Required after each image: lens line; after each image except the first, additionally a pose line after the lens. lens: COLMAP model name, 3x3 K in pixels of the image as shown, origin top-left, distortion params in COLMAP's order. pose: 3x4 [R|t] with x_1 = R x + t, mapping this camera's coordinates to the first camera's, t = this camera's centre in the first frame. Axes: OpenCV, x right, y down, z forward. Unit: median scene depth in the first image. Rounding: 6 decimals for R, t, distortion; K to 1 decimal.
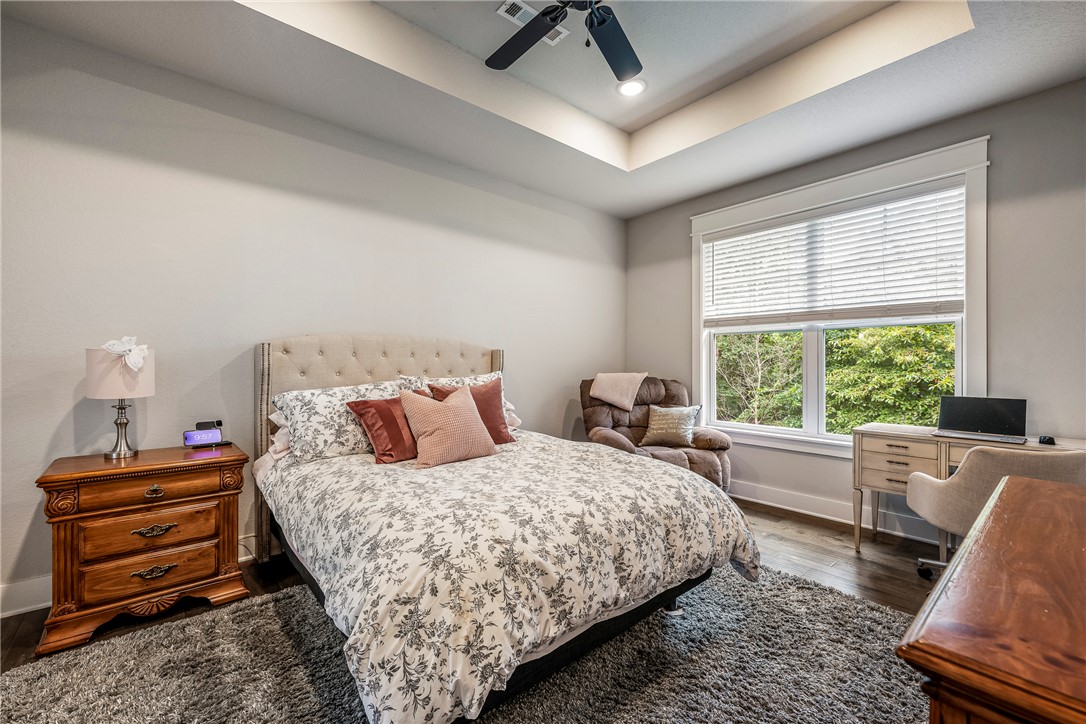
lens RADIAL K [[461.6, 0, 548.7], [0, 461.6, 362.6], [0, 0, 1]] dist [-0.003271, 0.000083]
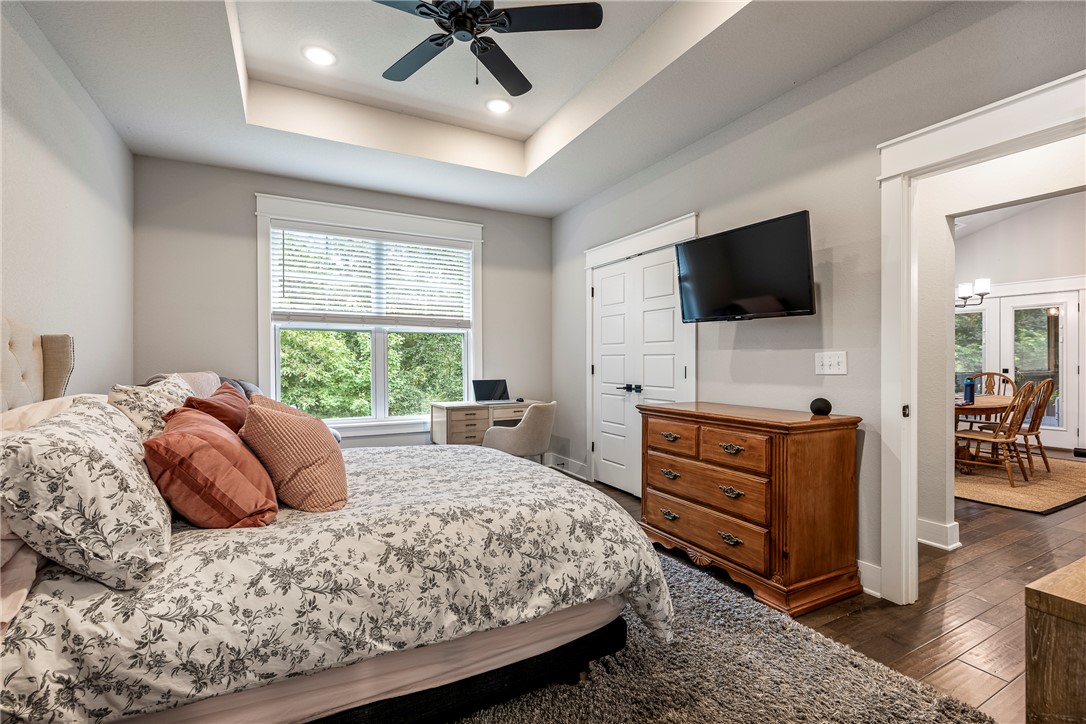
lens RADIAL K [[488.6, 0, 550.1], [0, 488.6, 361.5], [0, 0, 1]] dist [-0.012506, -0.000124]
pose [[0.185978, -0.005095, 0.982541, -0.716793], [-0.002386, 0.999981, 0.005637, -0.002605], [-0.982551, -0.003393, 0.185962, 0.400412]]
